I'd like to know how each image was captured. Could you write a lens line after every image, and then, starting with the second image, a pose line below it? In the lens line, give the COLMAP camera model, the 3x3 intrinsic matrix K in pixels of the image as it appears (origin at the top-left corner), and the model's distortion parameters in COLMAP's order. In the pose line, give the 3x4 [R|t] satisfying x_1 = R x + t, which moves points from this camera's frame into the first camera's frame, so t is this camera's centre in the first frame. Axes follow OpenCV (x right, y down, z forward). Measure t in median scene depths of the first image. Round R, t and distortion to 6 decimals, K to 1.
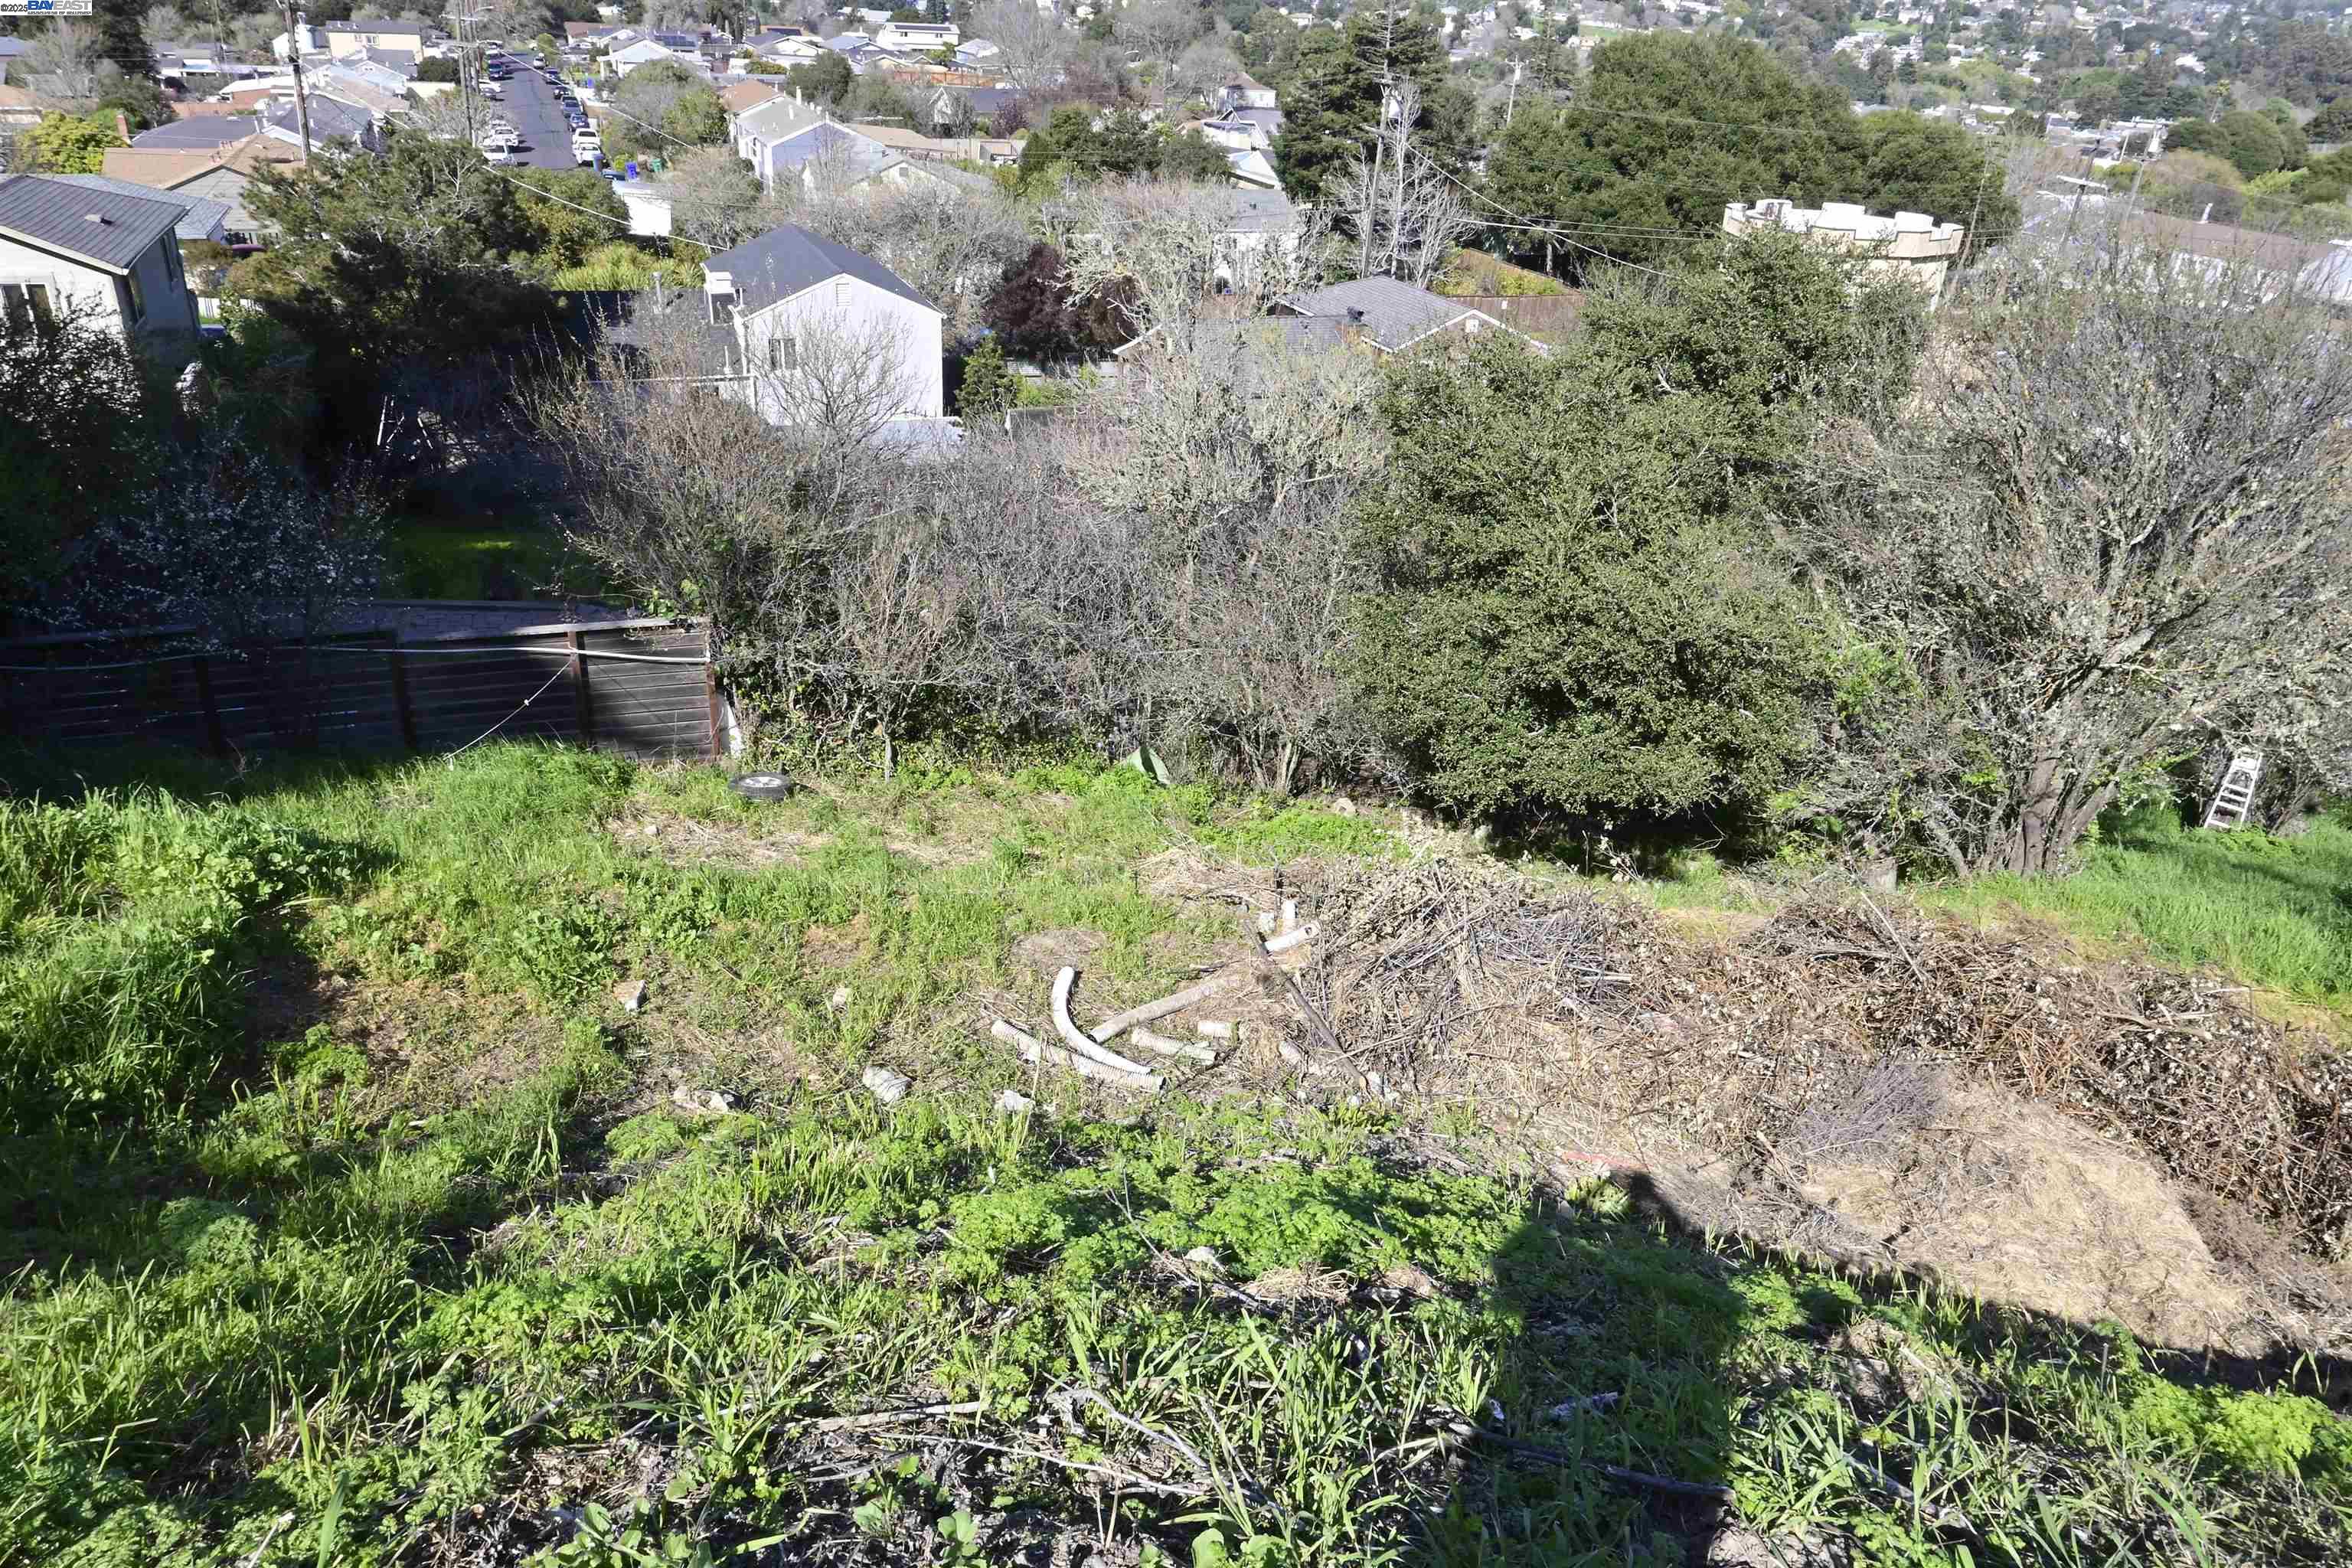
lens RADIAL K [[1611.3, 0, 1172.1], [0, 1611.3, 787.0], [0, 0, 1]] dist [-0.002112, 0.002515]
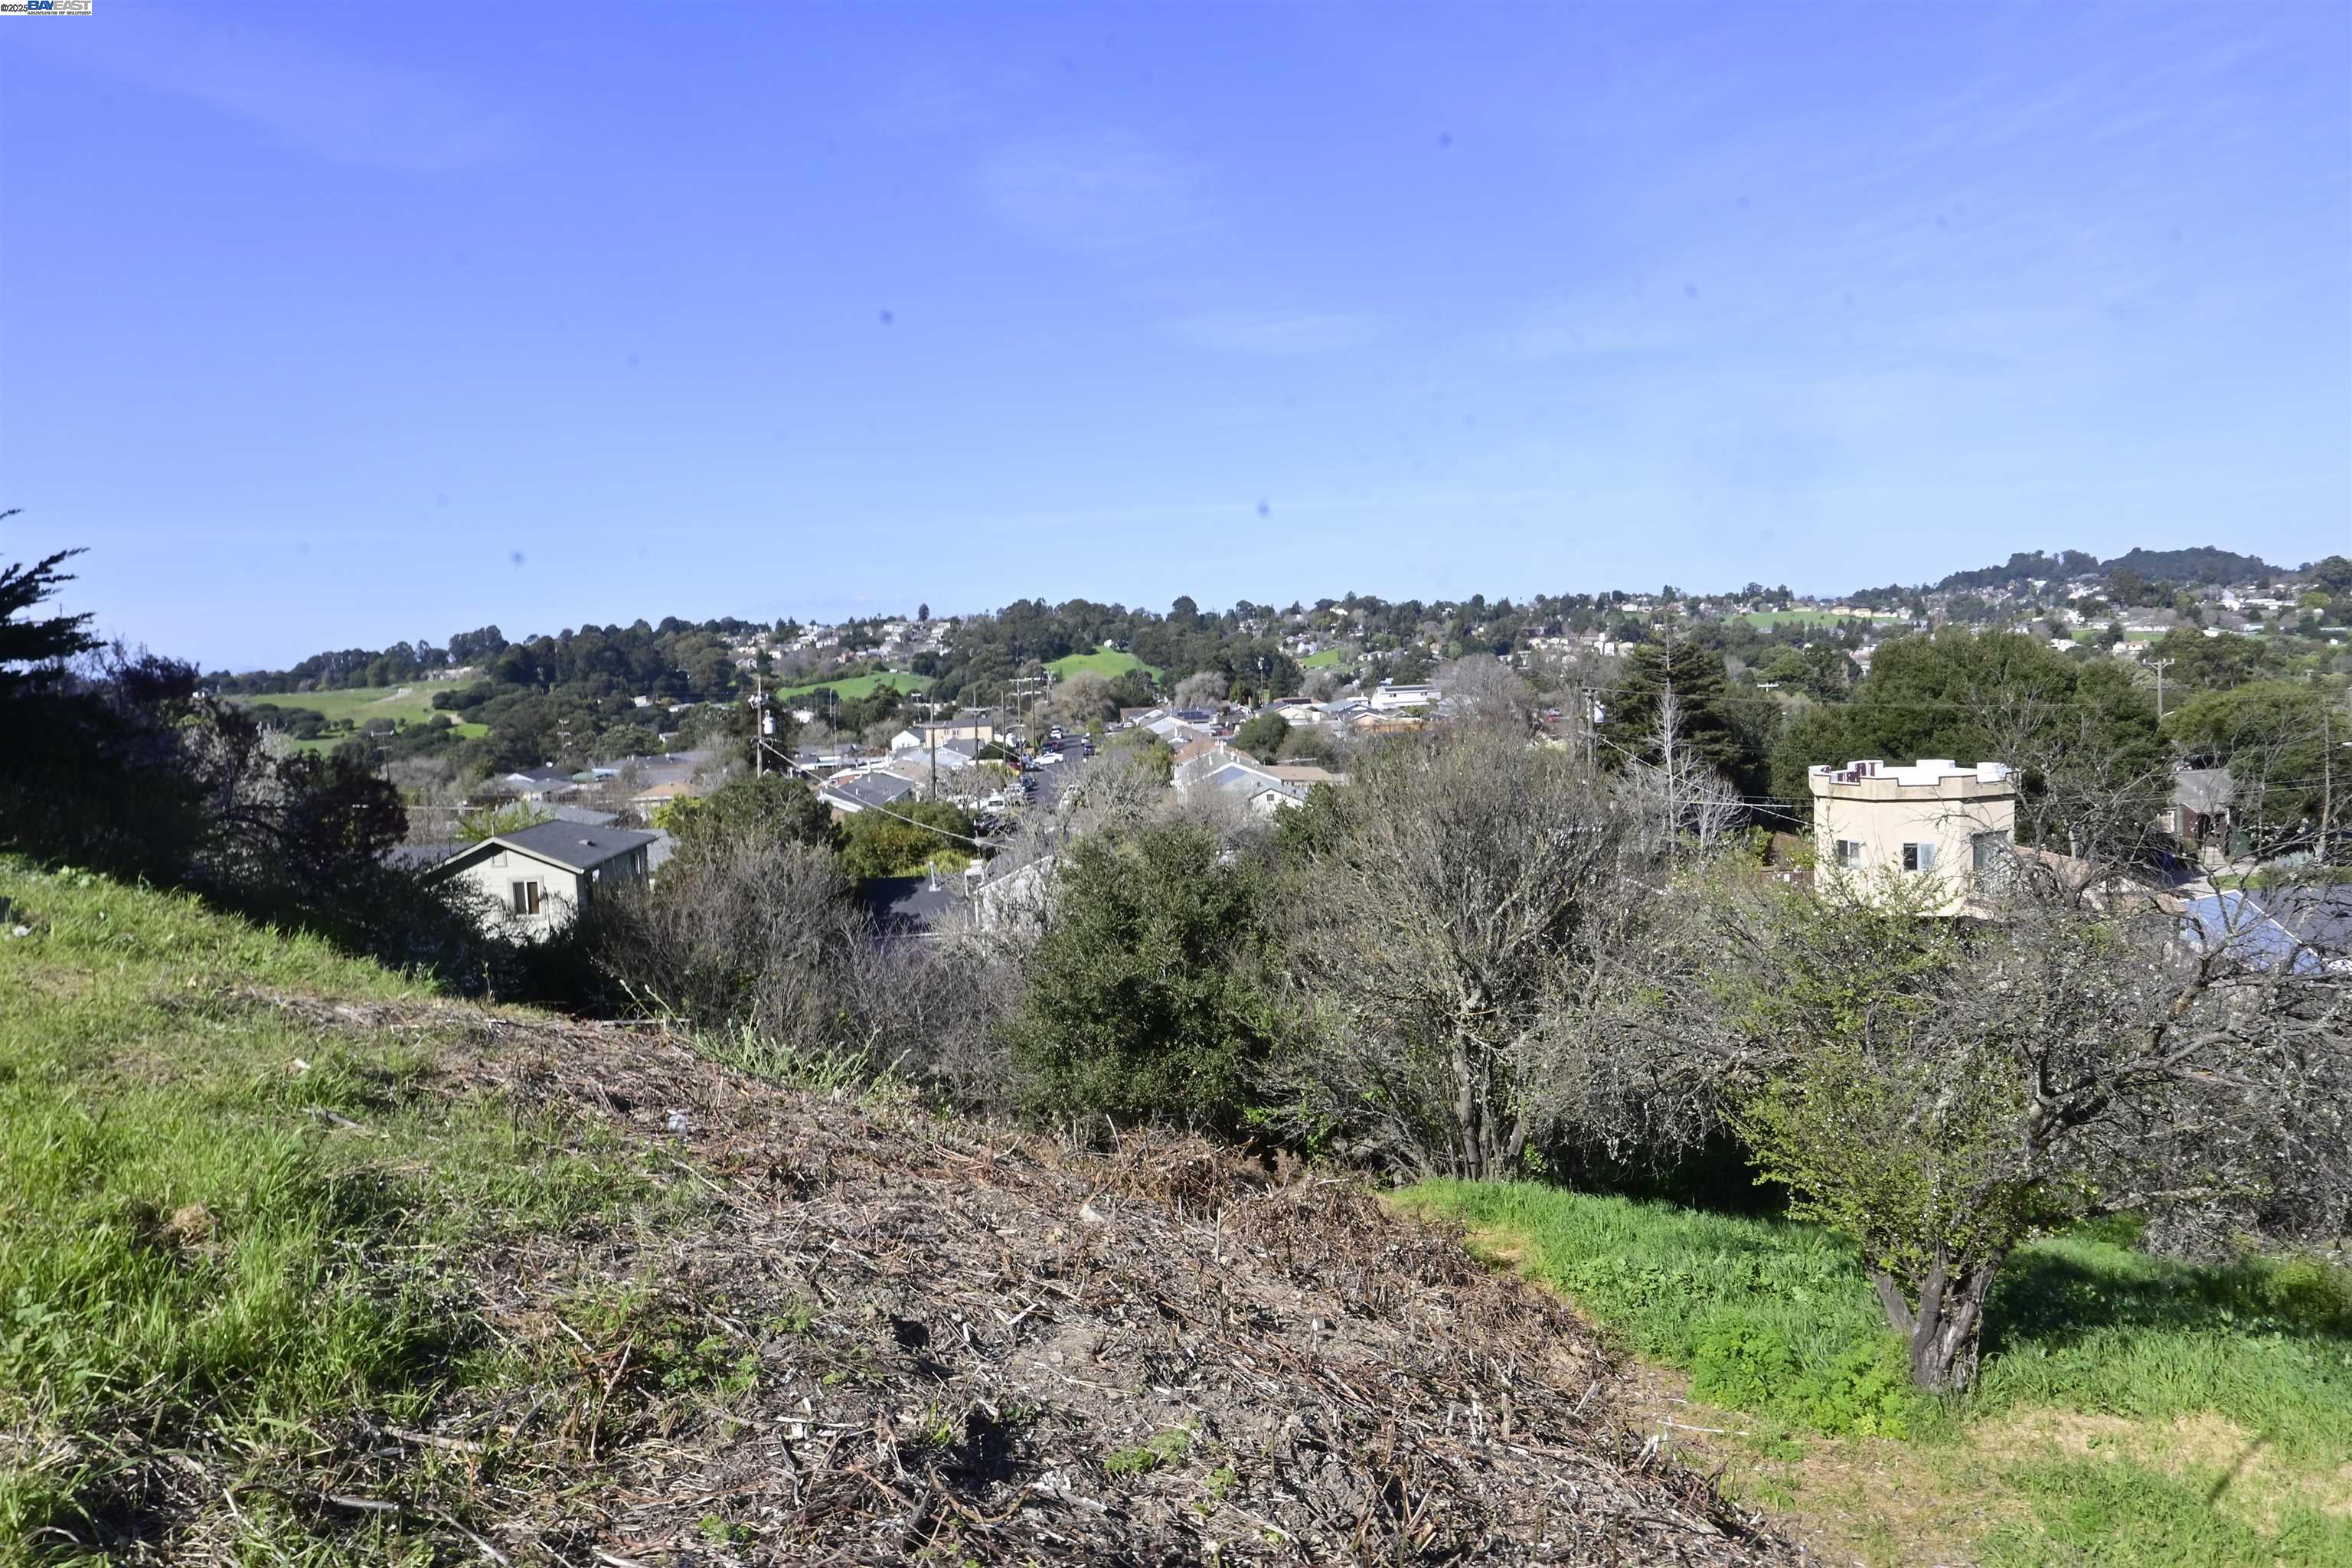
lens RADIAL K [[1611.3, 0, 1178.0], [0, 1611.3, 787.7], [0, 0, 1]] dist [-0.002112, 0.002515]
pose [[0.946055, -0.063093, -0.317803, 0.170619], [-0.059720, 0.930096, -0.362428, 0.057454], [0.318454, 0.361856, 0.876155, -0.086246]]
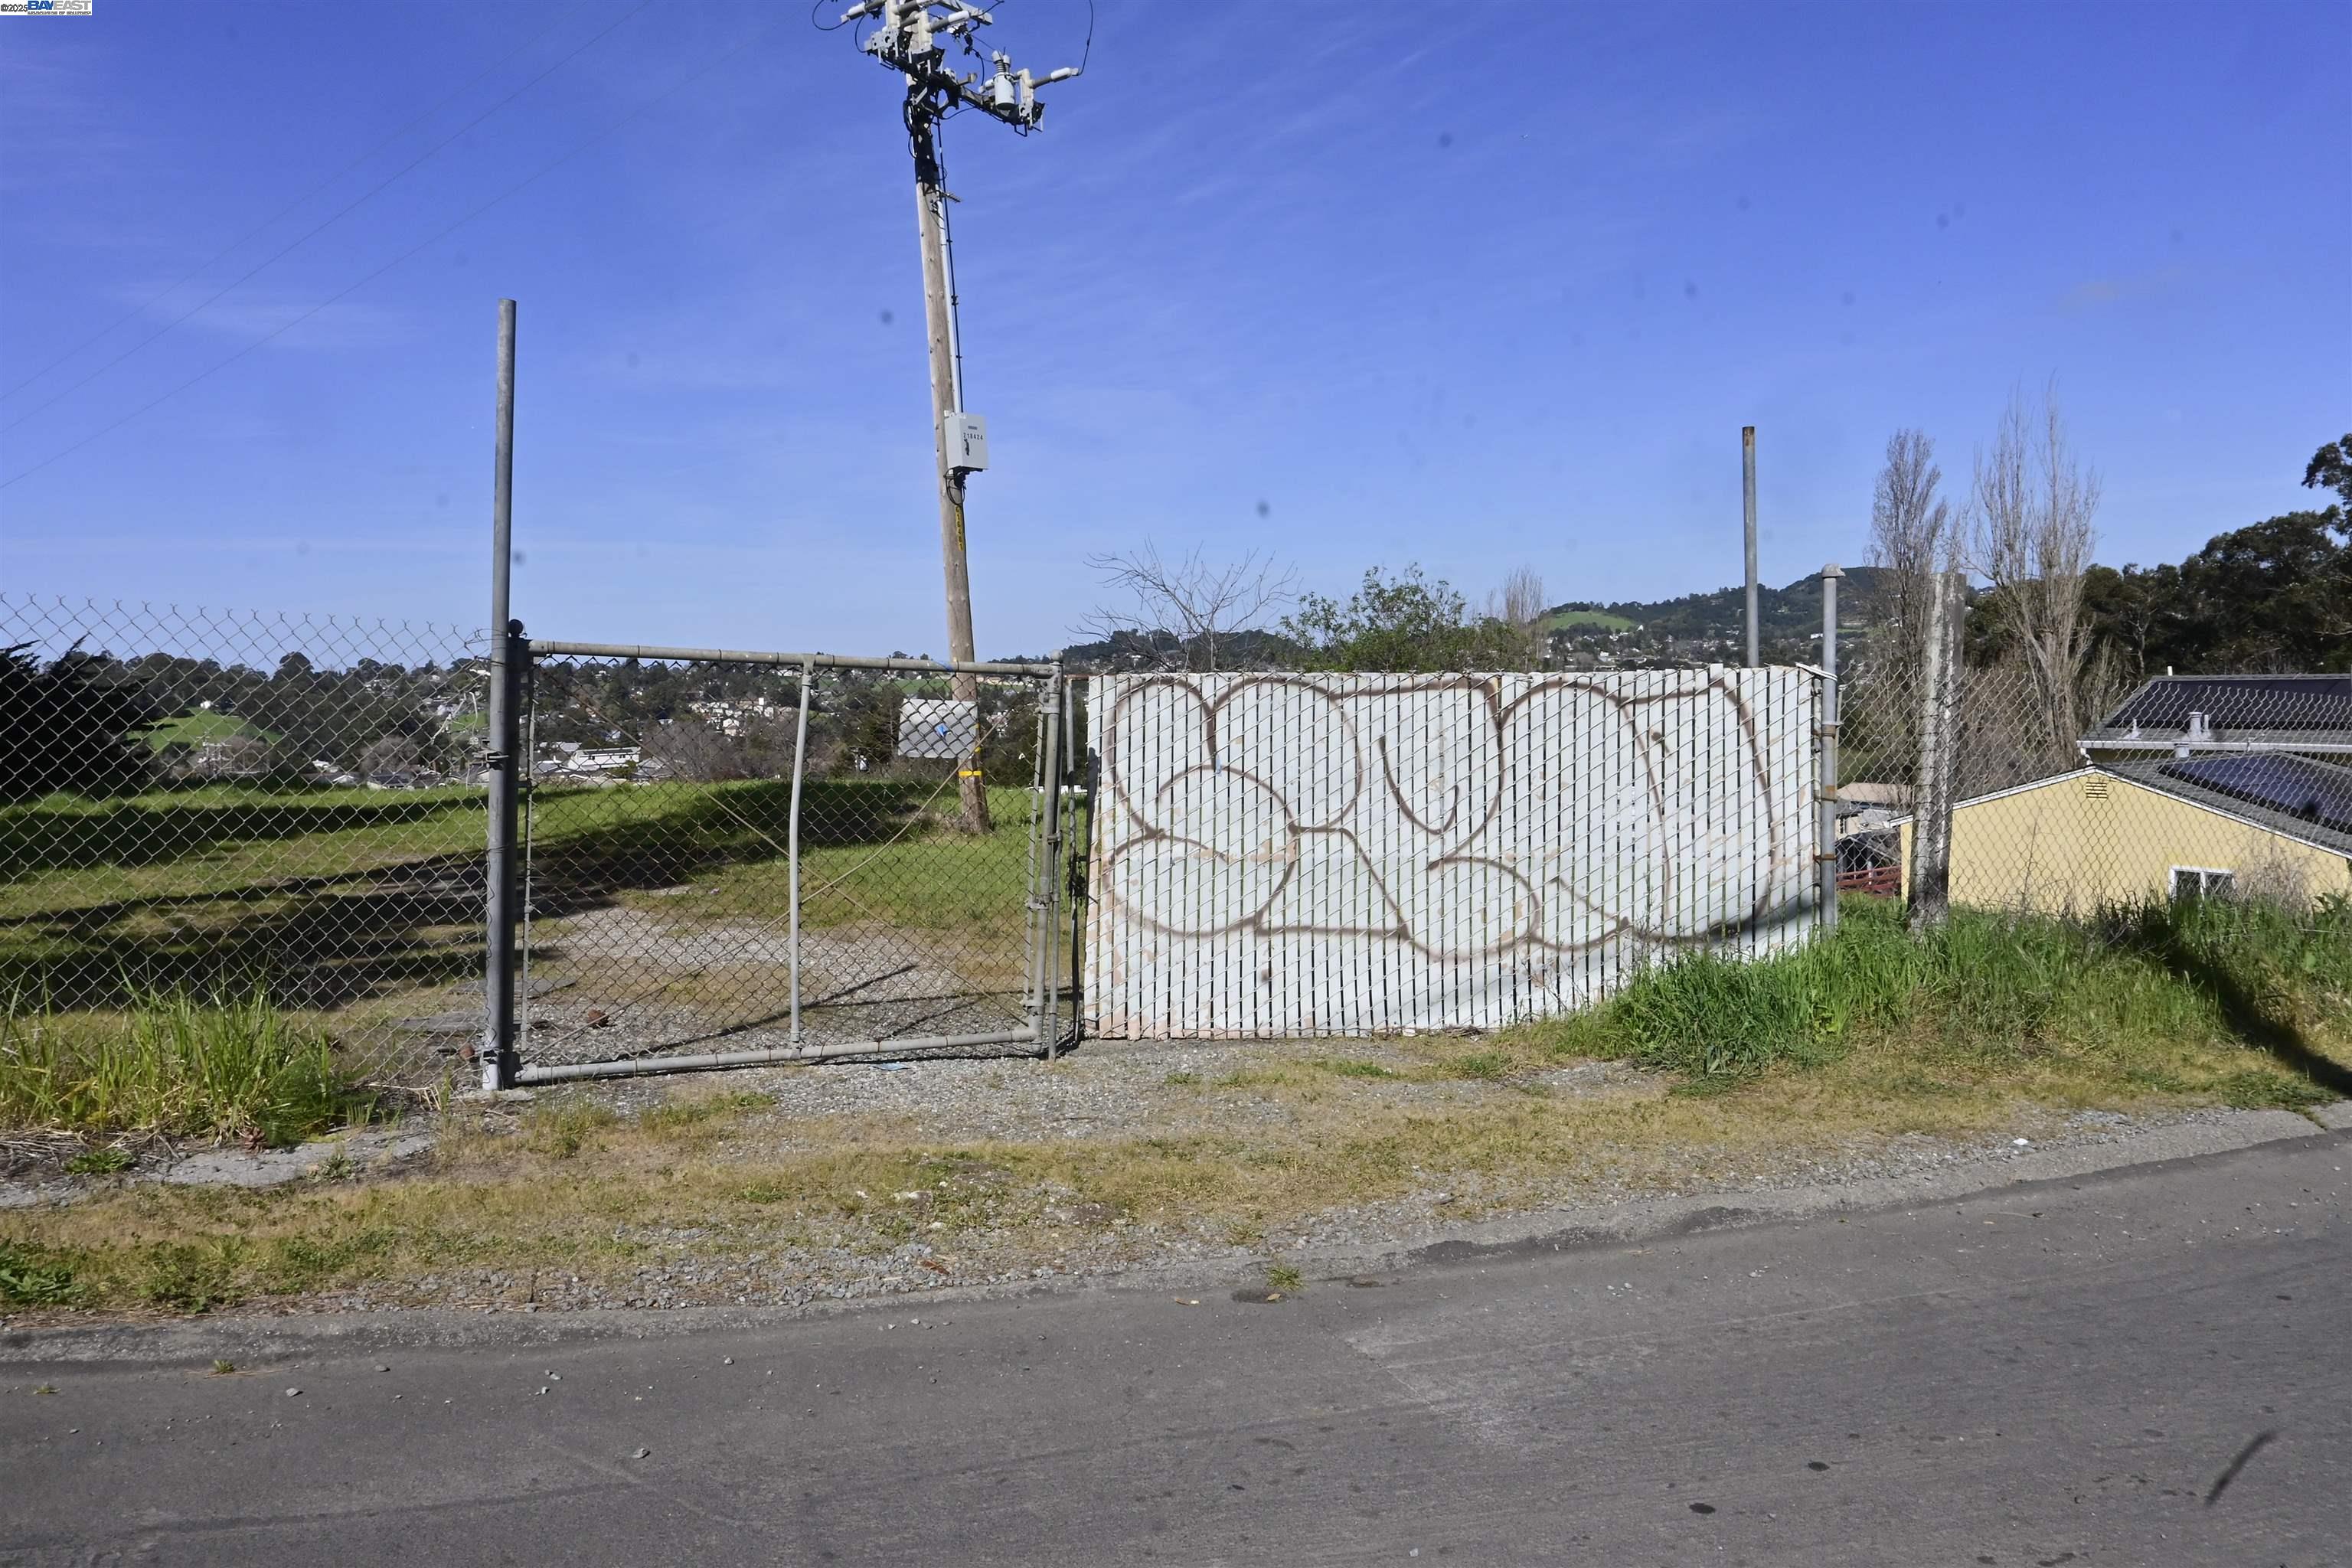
lens RADIAL K [[1611.3, 0, 1175.8], [0, 1611.3, 776.9], [0, 0, 1]] dist [-0.002112, 0.002515]
pose [[0.977435, -0.093577, 0.189380, 0.110184], [0.160544, 0.911742, -0.378091, 0.253240], [-0.137285, 0.399963, 0.906191, -0.518585]]
